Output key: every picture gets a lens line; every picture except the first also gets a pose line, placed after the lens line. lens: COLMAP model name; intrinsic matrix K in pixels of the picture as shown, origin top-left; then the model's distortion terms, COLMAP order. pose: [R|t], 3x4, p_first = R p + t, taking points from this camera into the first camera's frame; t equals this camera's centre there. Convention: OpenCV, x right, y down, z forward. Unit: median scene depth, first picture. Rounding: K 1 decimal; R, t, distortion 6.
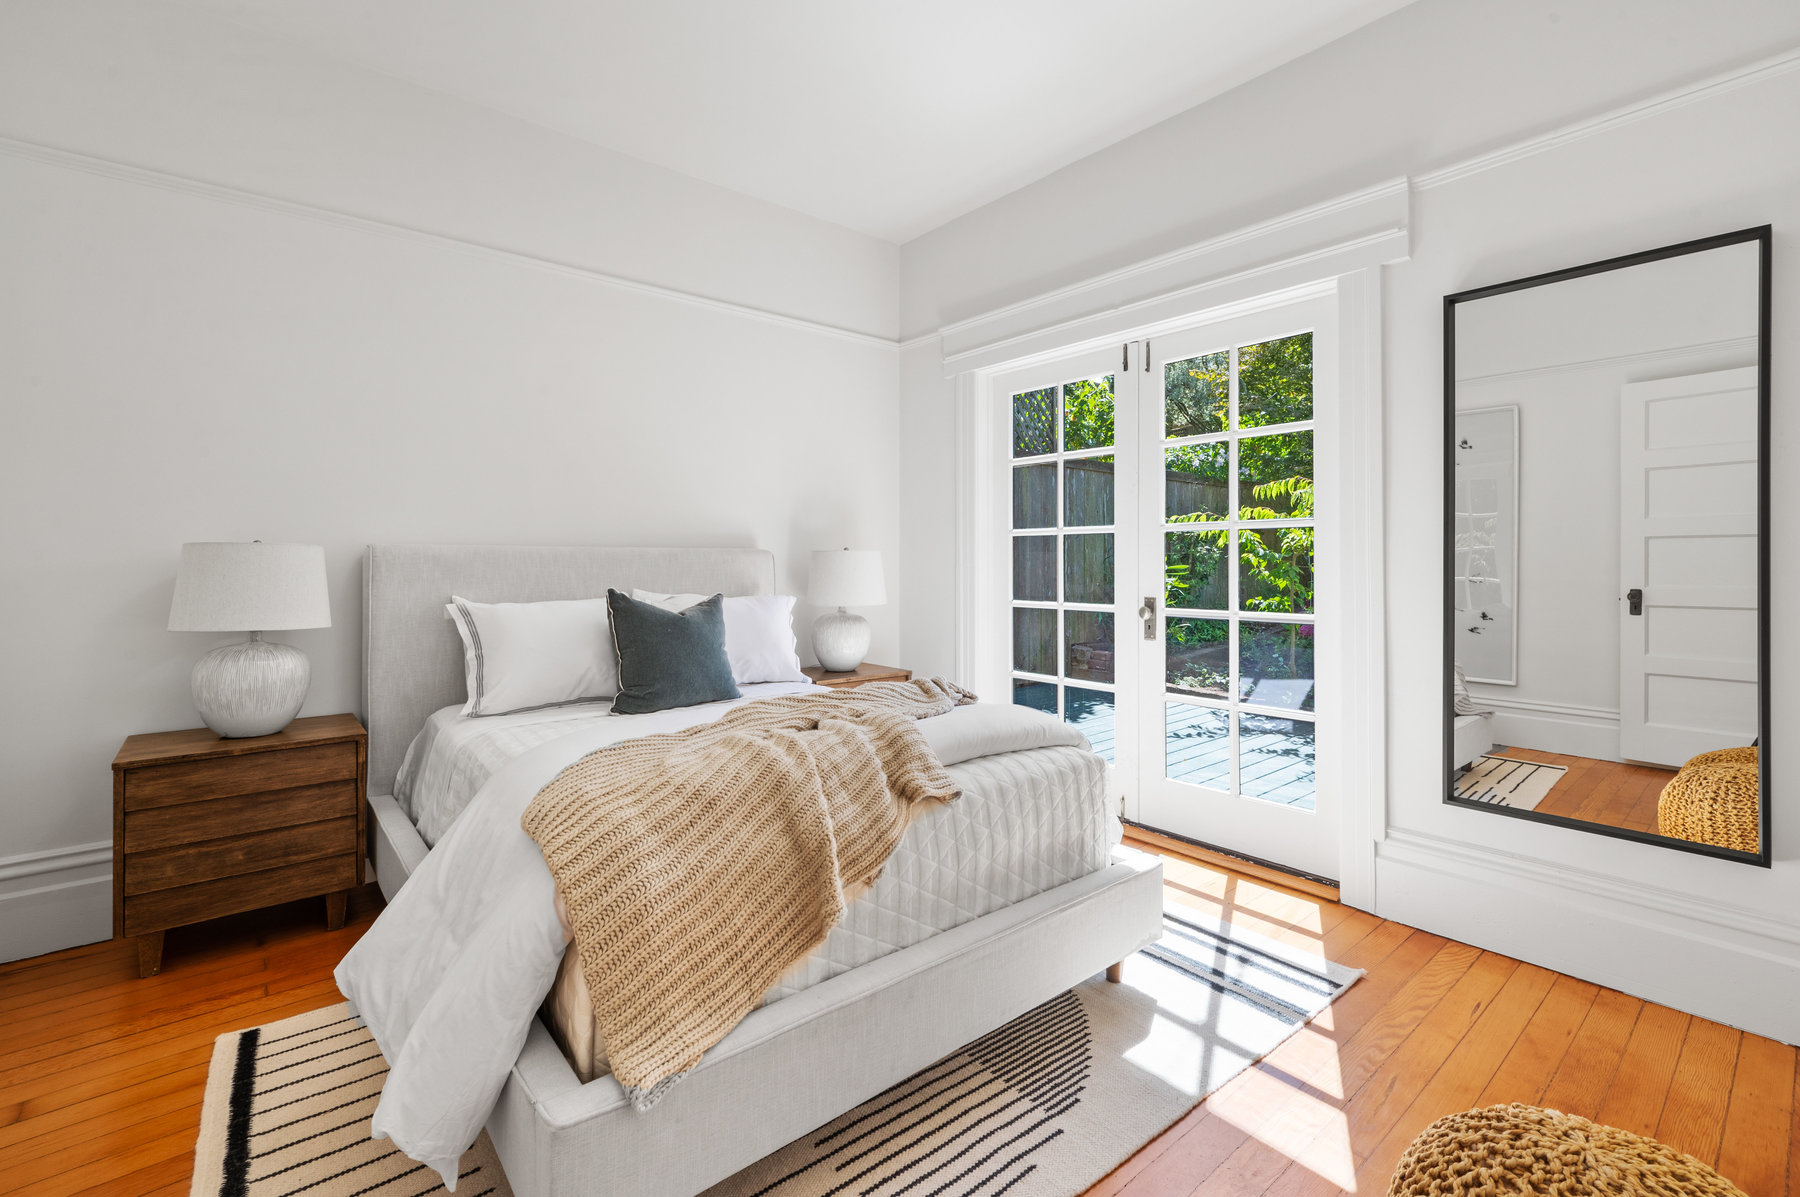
lens RADIAL K [[797.8, 0, 899.6], [0, 797.8, 565.2], [0, 0, 1]] dist [0.000062, -0.000040]
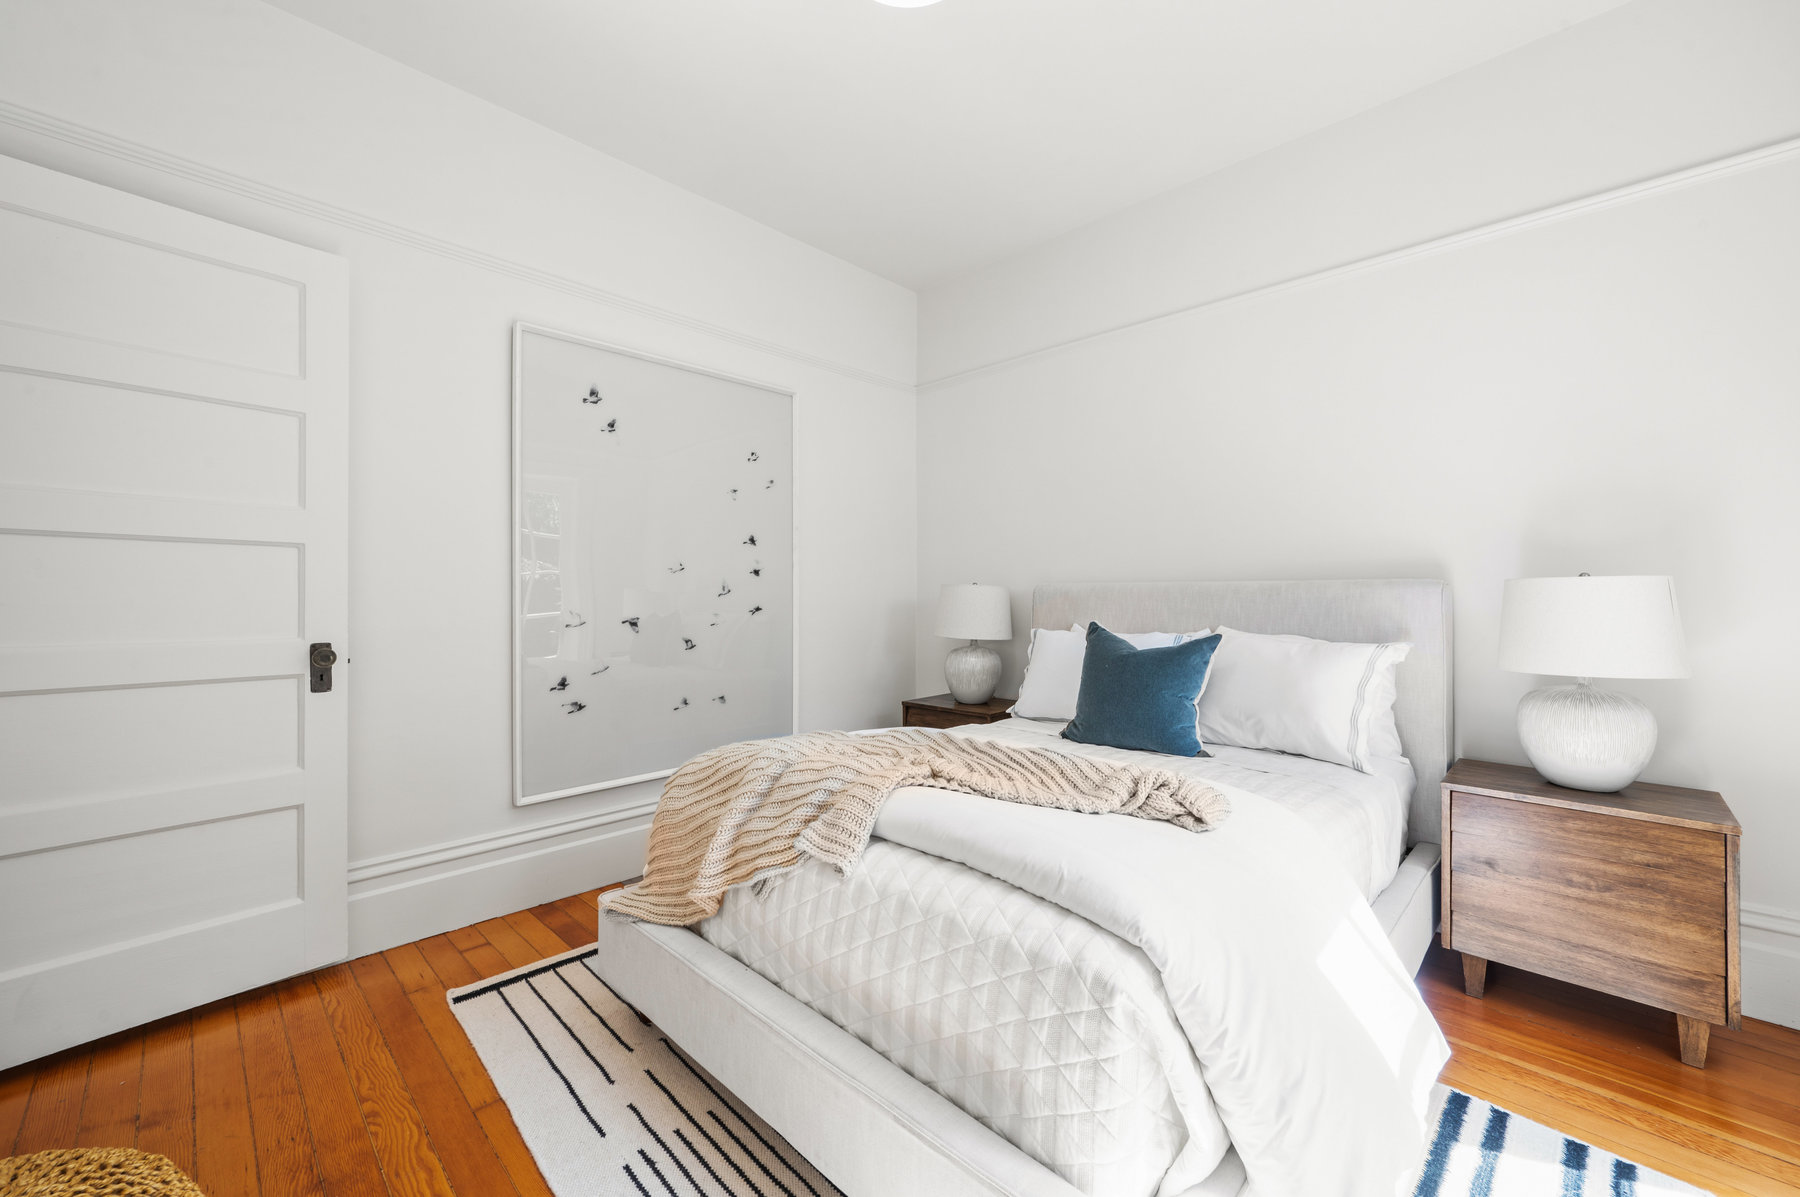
lens RADIAL K [[723.5, 0, 903.3], [0, 723.5, 587.8], [0, 0, 1]] dist [0.001726, 0.000968]
pose [[0.086509, -0.008287, -0.996217, 0.738920], [-0.002089, 0.999962, -0.008499, -0.008560], [0.996249, 0.002816, 0.086489, 0.860172]]
